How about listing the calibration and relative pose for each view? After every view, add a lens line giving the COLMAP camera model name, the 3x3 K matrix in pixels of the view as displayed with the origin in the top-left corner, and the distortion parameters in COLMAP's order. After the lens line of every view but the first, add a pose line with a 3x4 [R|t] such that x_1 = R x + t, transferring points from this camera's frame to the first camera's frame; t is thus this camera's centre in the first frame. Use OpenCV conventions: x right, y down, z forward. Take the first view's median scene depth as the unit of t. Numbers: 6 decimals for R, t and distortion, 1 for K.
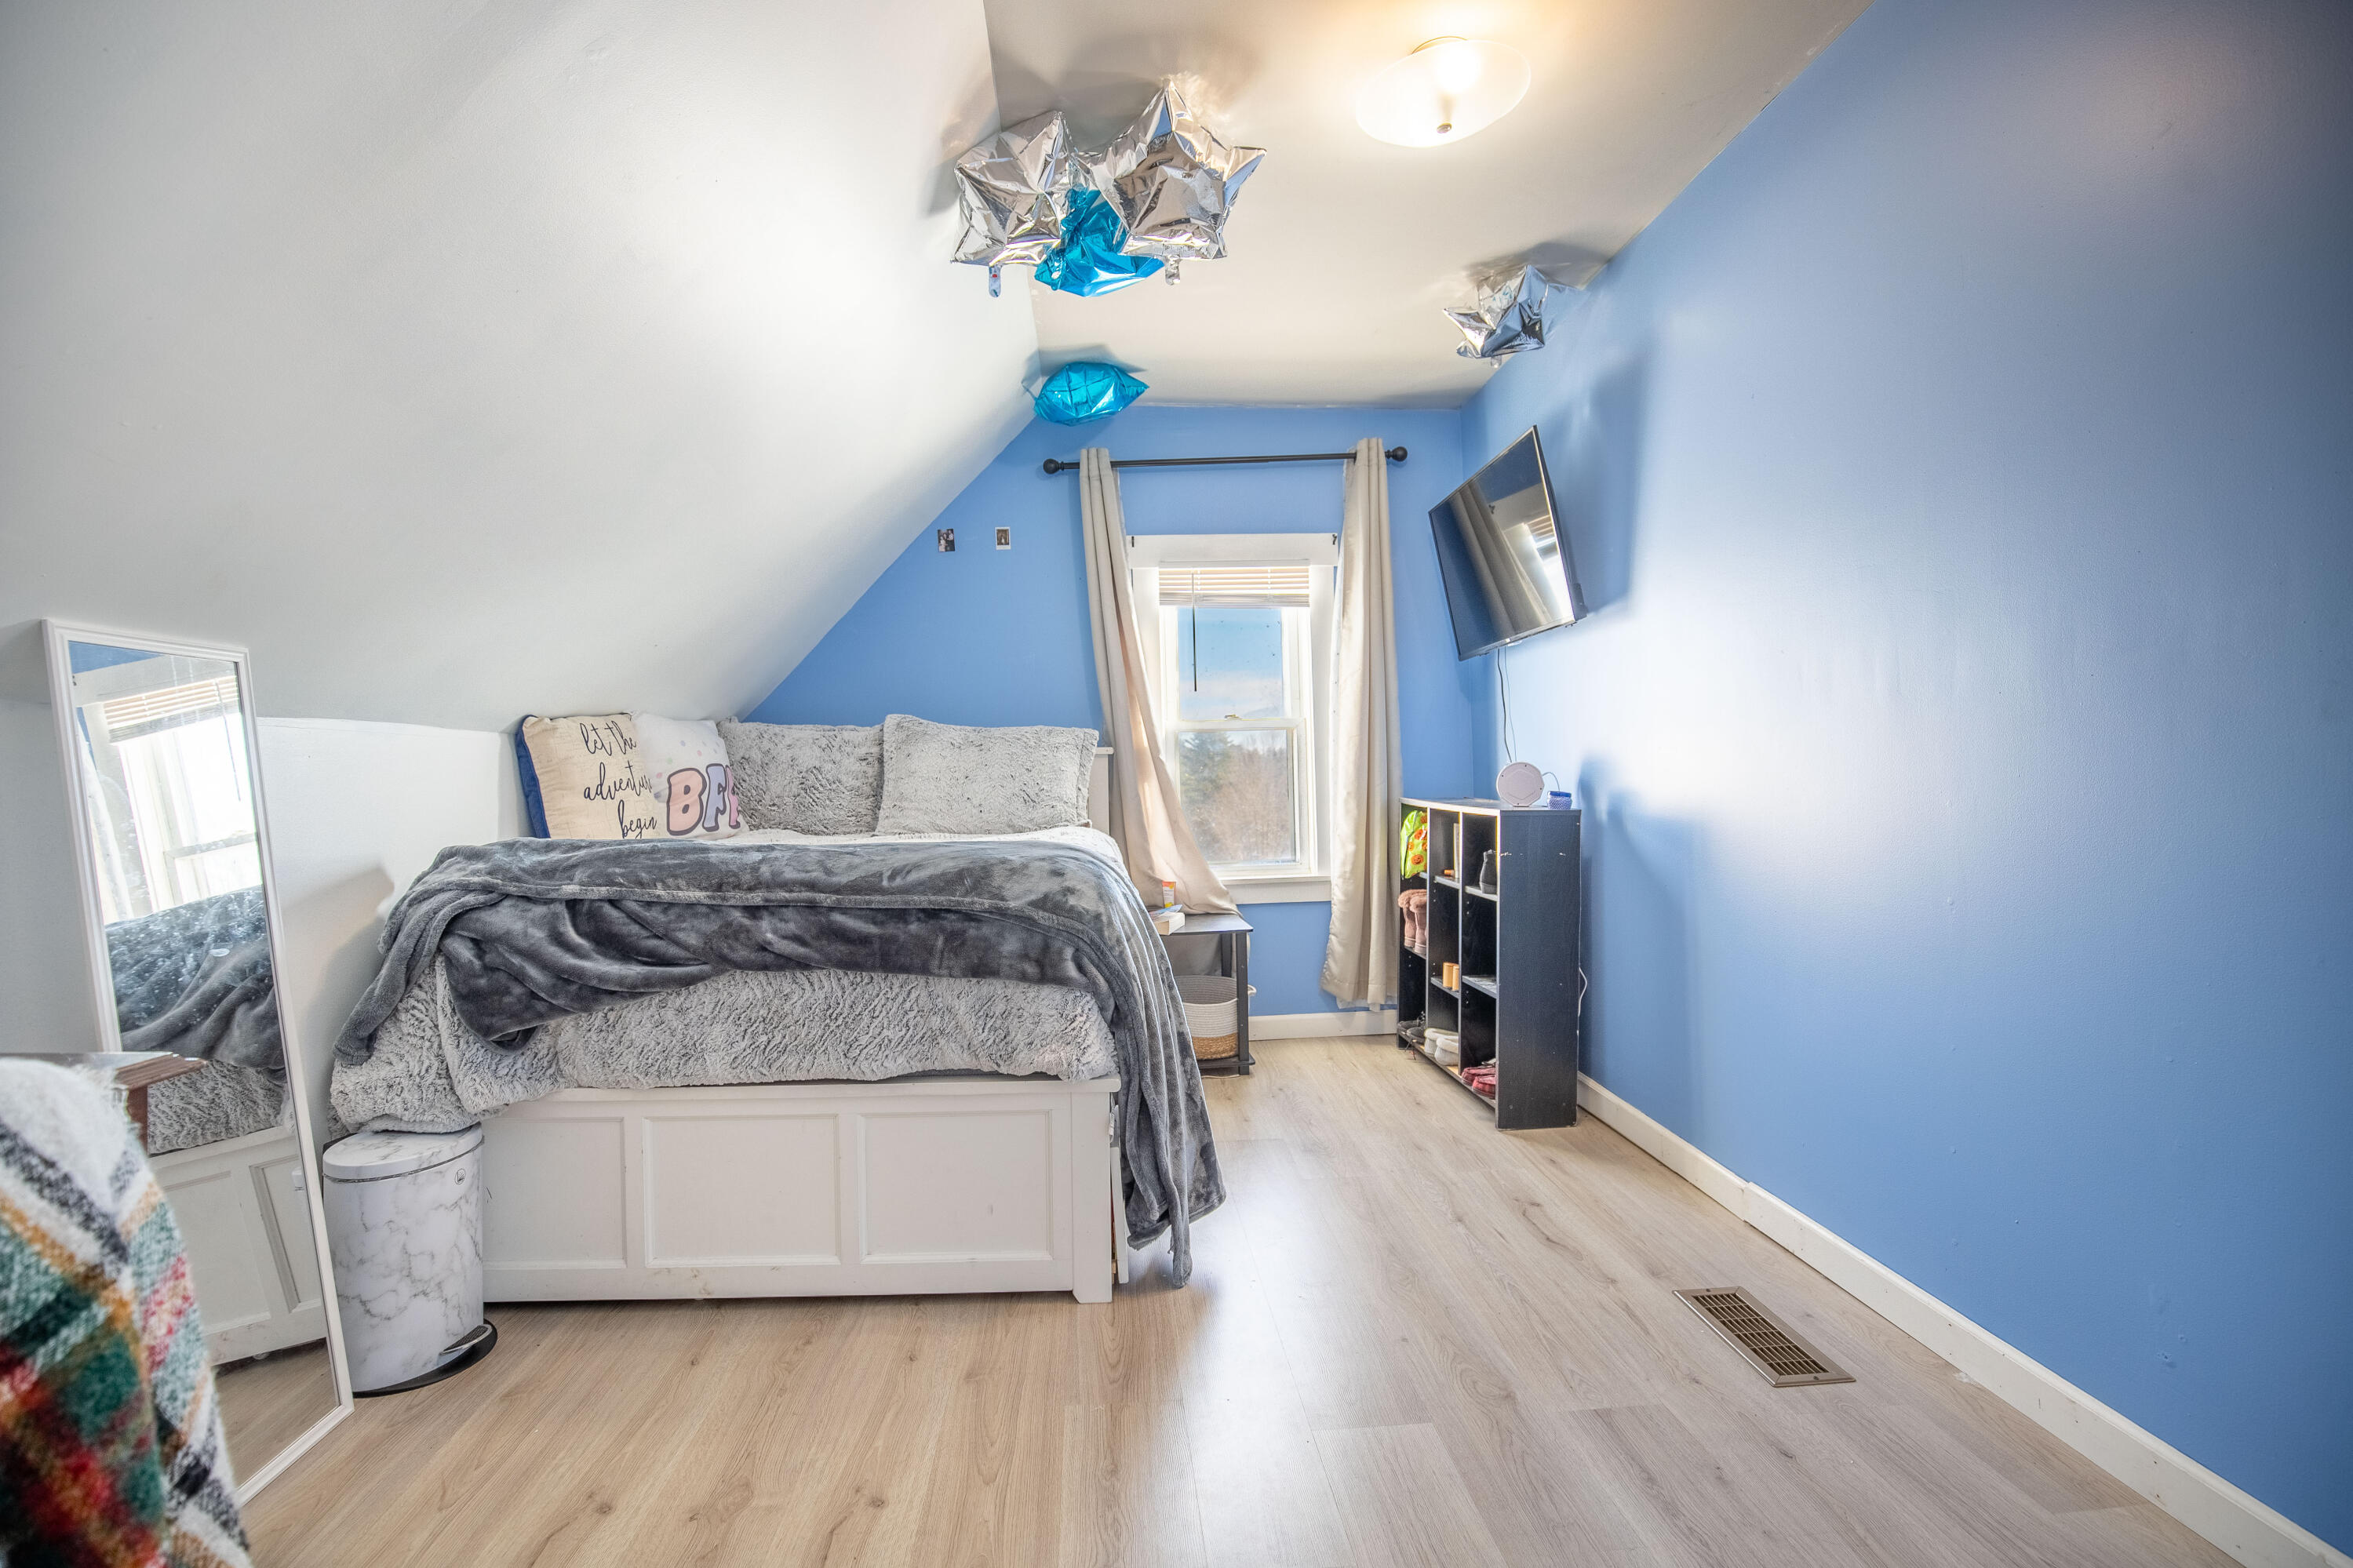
lens RADIAL K [[1110.2, 0, 1181.5], [0, 1110.2, 790.9], [0, 0, 1]] dist [-0.029194, 0.005431]
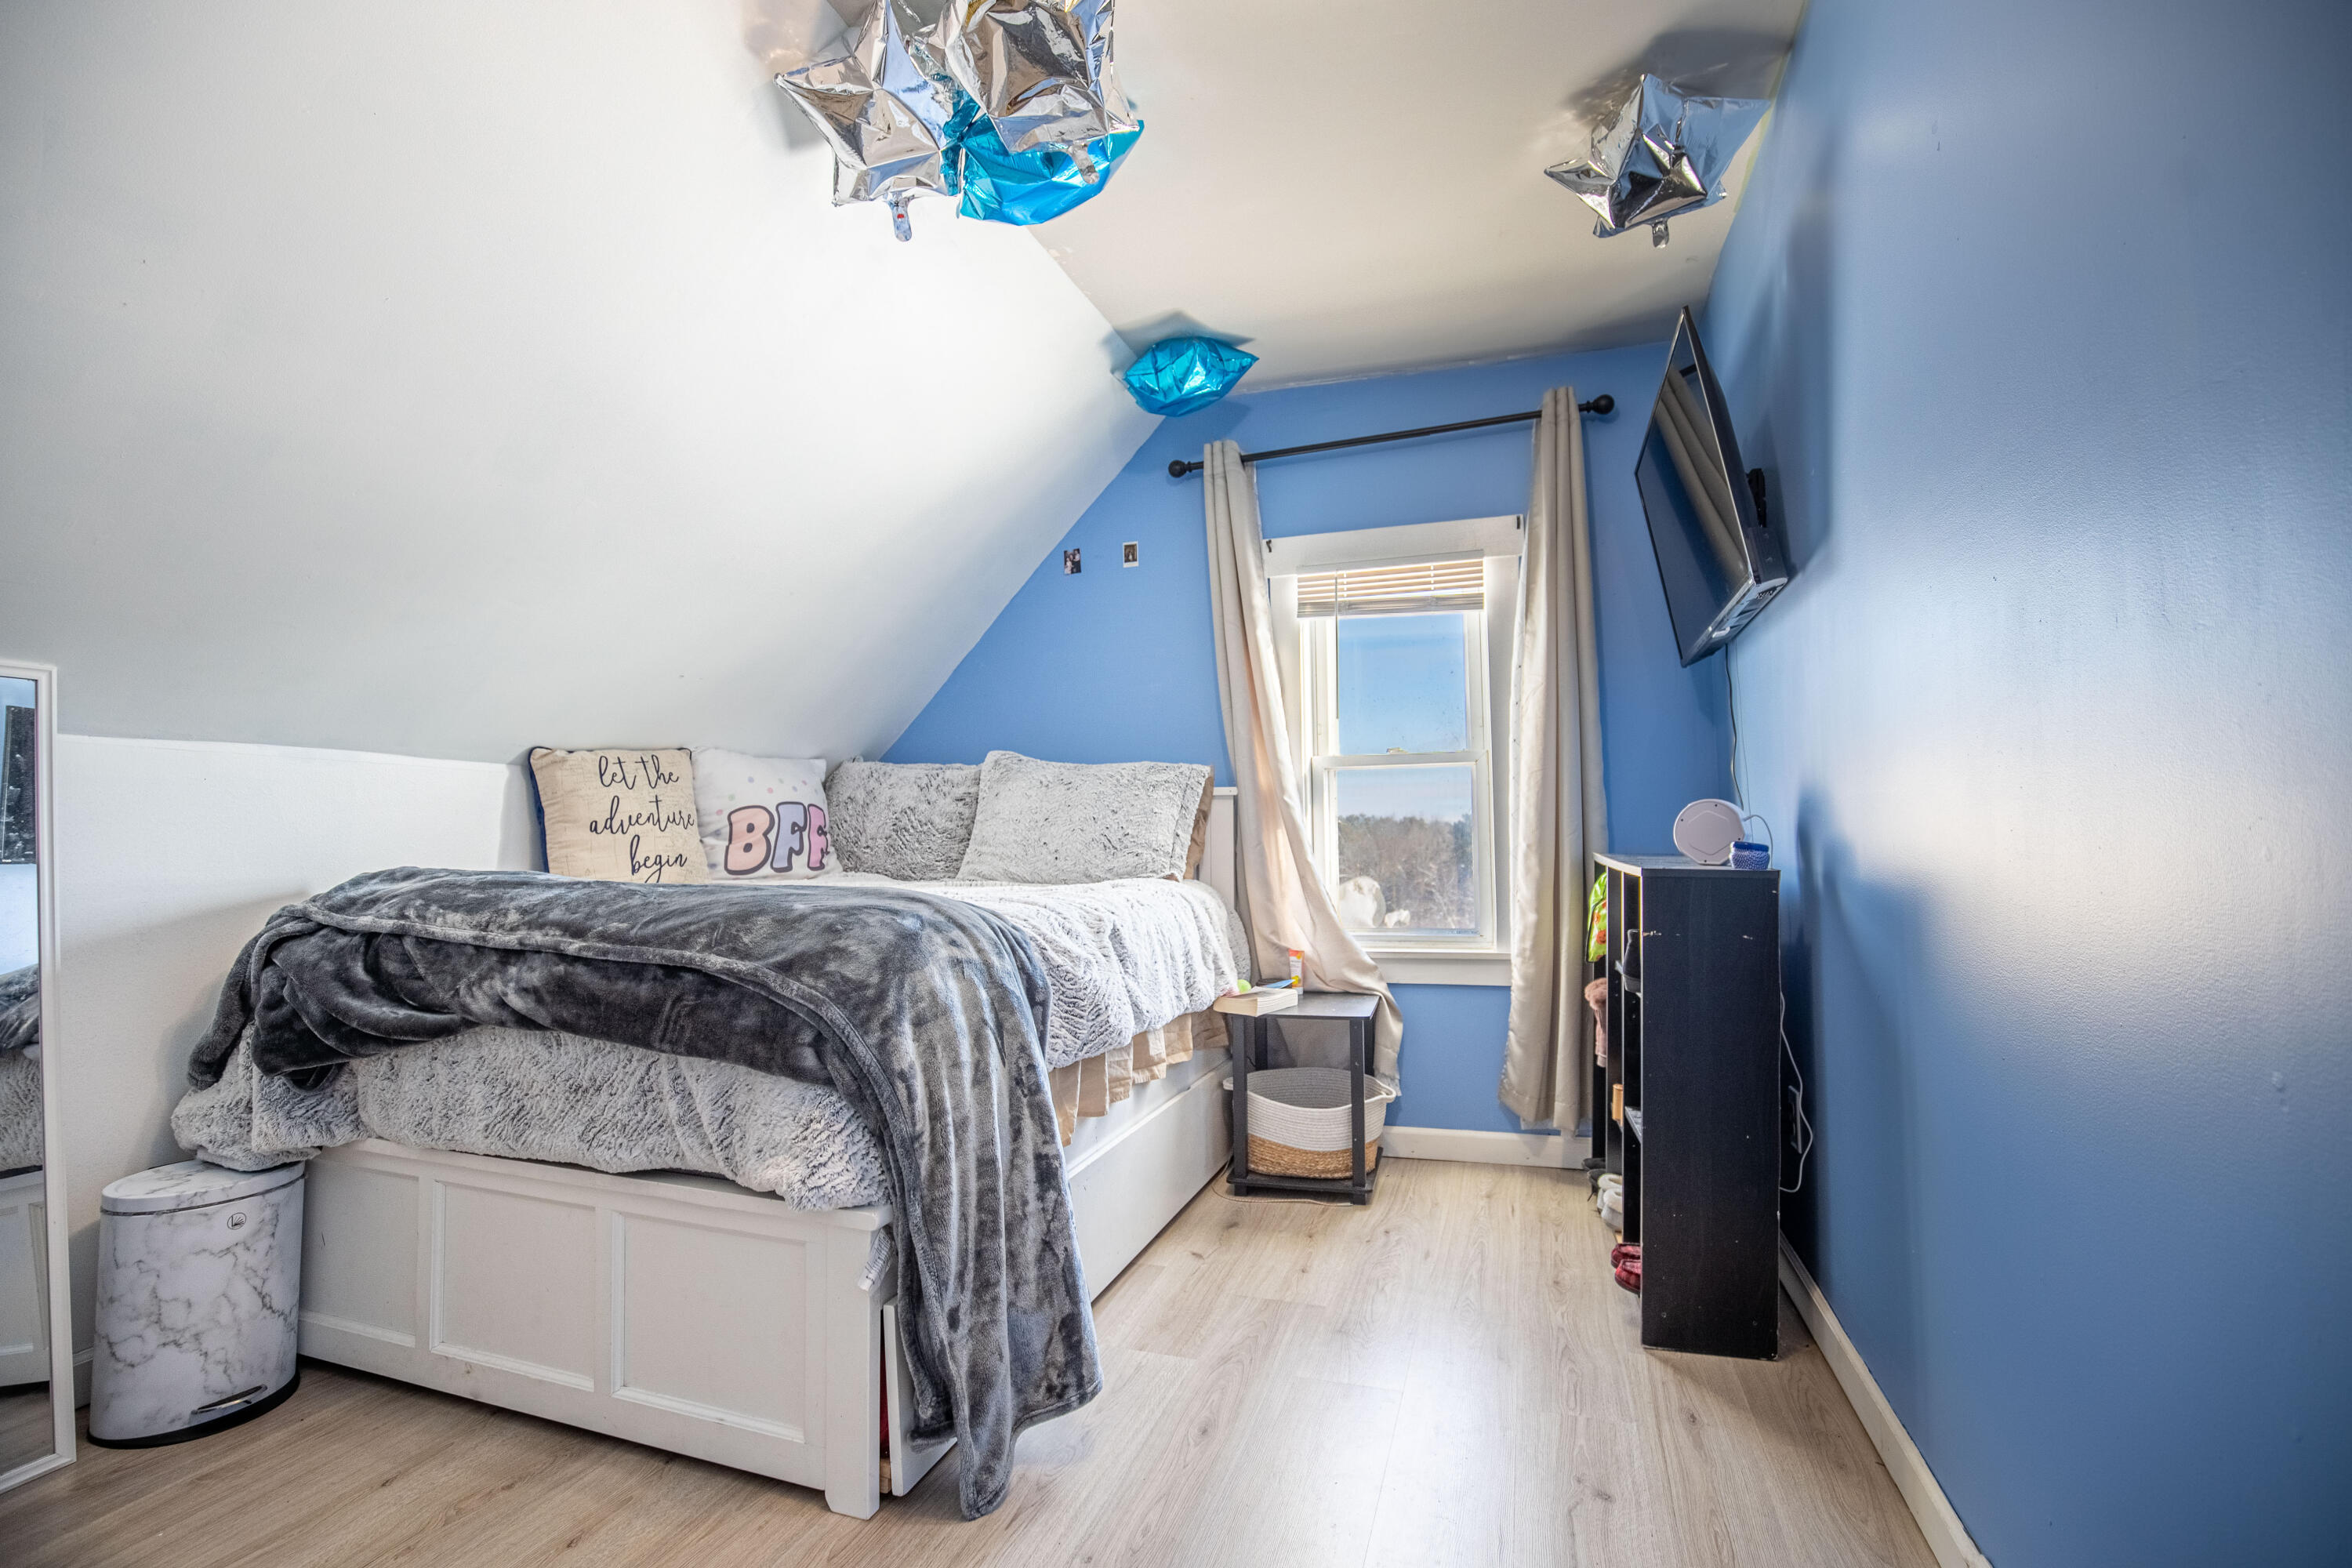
lens RADIAL K [[1109.9, 0, 1166.6], [0, 1109.9, 788.6], [0, 0, 1]] dist [-0.029194, 0.005431]
pose [[0.926534, -0.002904, -0.376199, 0.270445], [-0.018159, 0.998459, -0.052431, 0.009222], [0.375771, 0.055410, 0.925054, 0.257820]]
